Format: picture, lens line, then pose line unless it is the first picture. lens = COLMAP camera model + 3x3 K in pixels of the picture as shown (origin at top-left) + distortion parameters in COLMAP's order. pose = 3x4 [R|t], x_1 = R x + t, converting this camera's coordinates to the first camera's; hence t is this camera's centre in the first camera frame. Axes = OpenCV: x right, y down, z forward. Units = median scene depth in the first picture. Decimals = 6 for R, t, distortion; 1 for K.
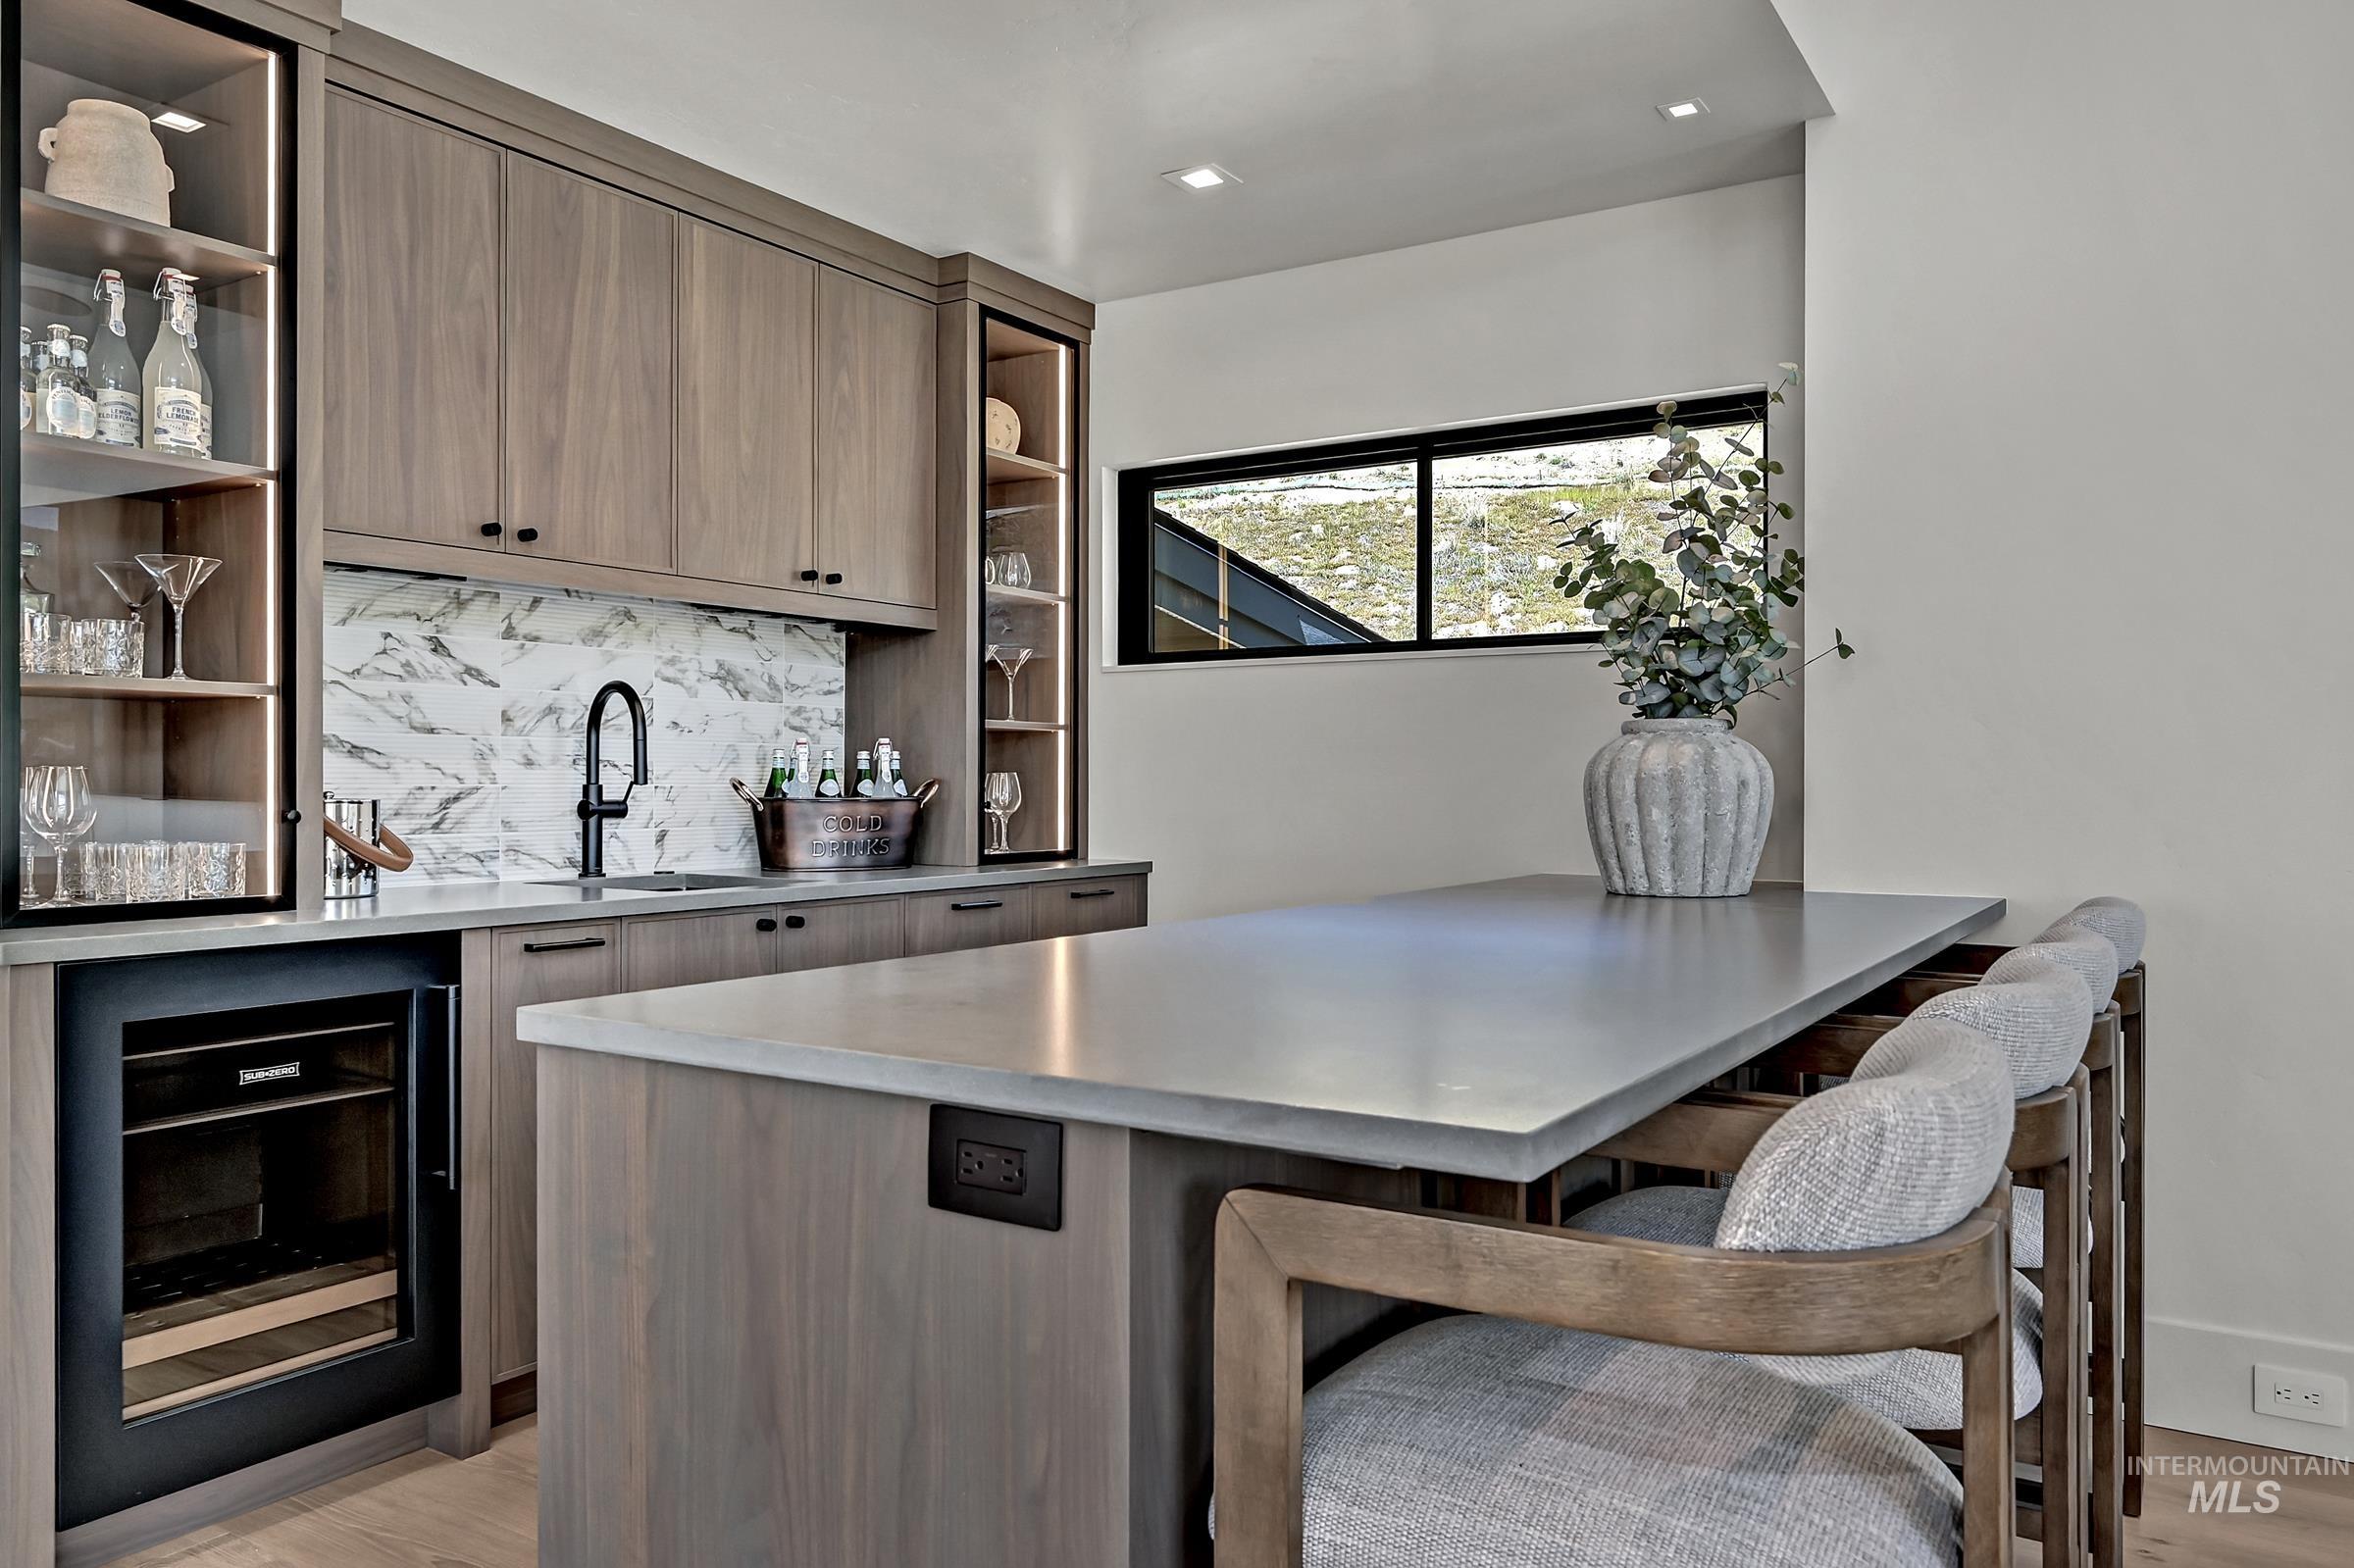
lens RADIAL K [[1660.6, 0, 1174.5], [0, 1660.6, 779.3], [0, 0, 1]] dist [-0.009191, -0.001188]
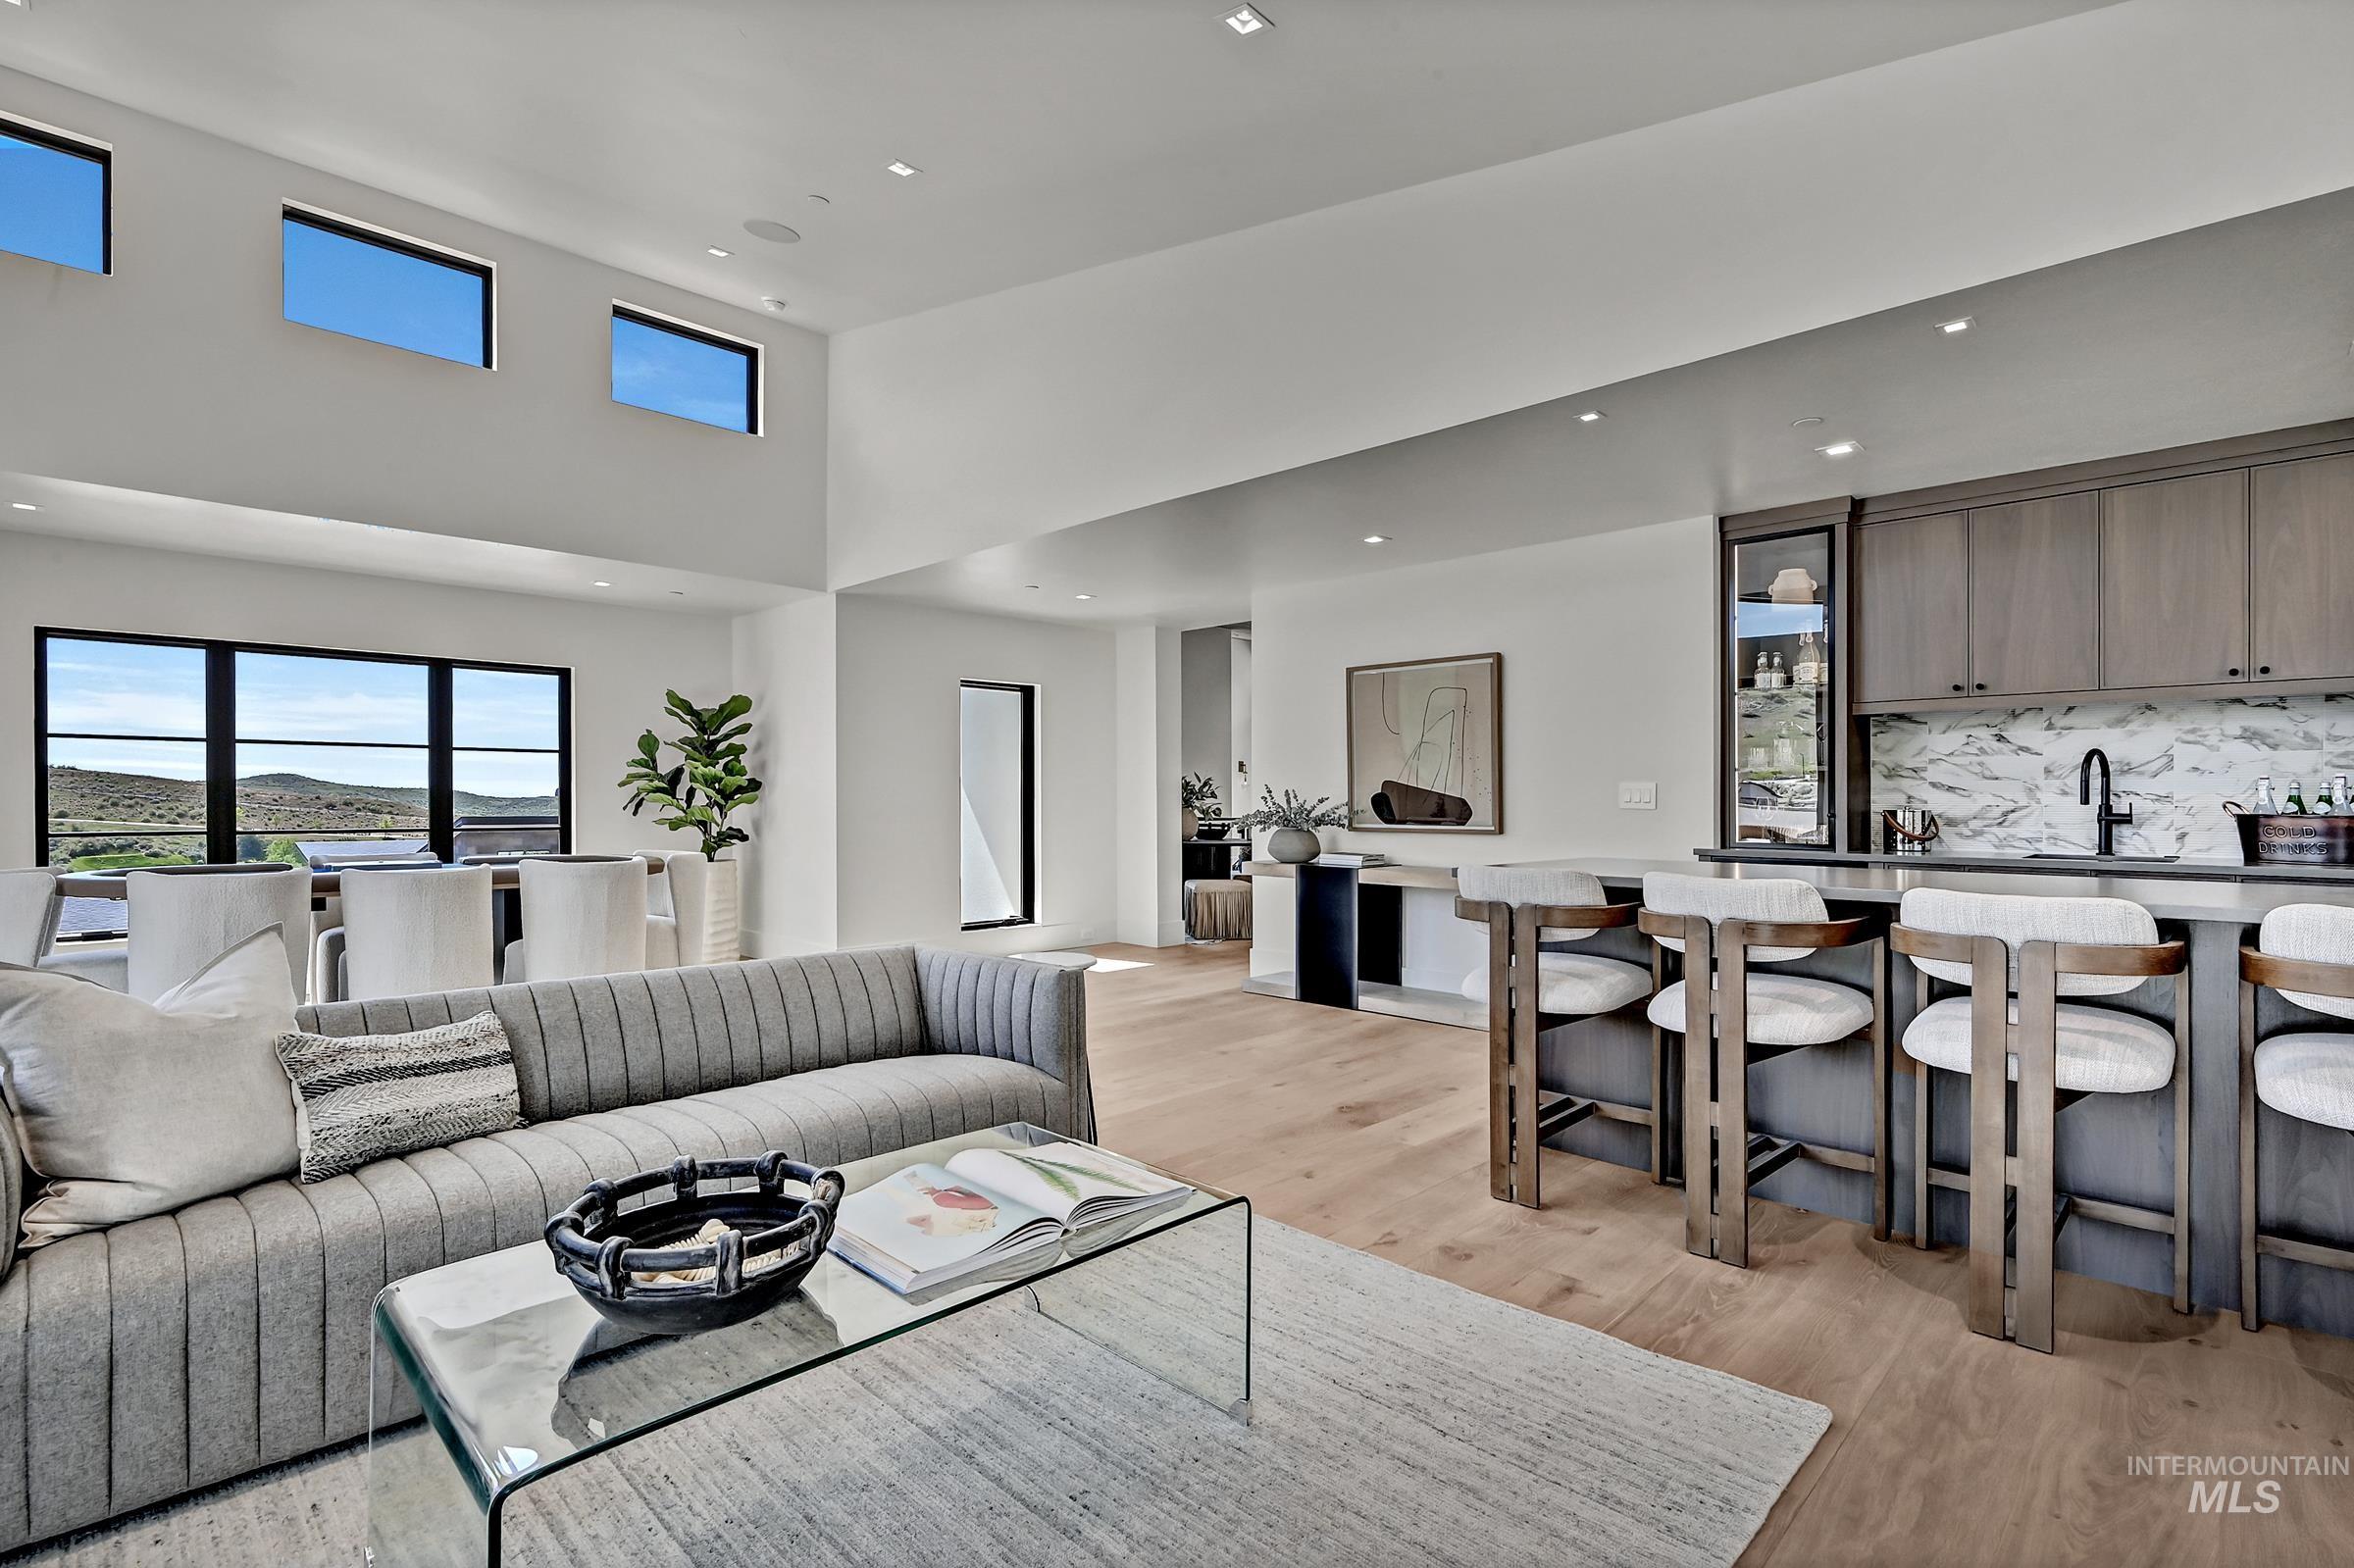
lens RADIAL K [[1075.9, 0, 1172.6], [0, 1075.9, 795.3], [0, 0, 1]] dist [0.001607, -0.001074]
pose [[-0.200891, -0.005995, -0.979595, 1.019642], [-0.001448, 0.999982, -0.005822, 0.001192], [0.979612, 0.000248, -0.200896, 0.229207]]
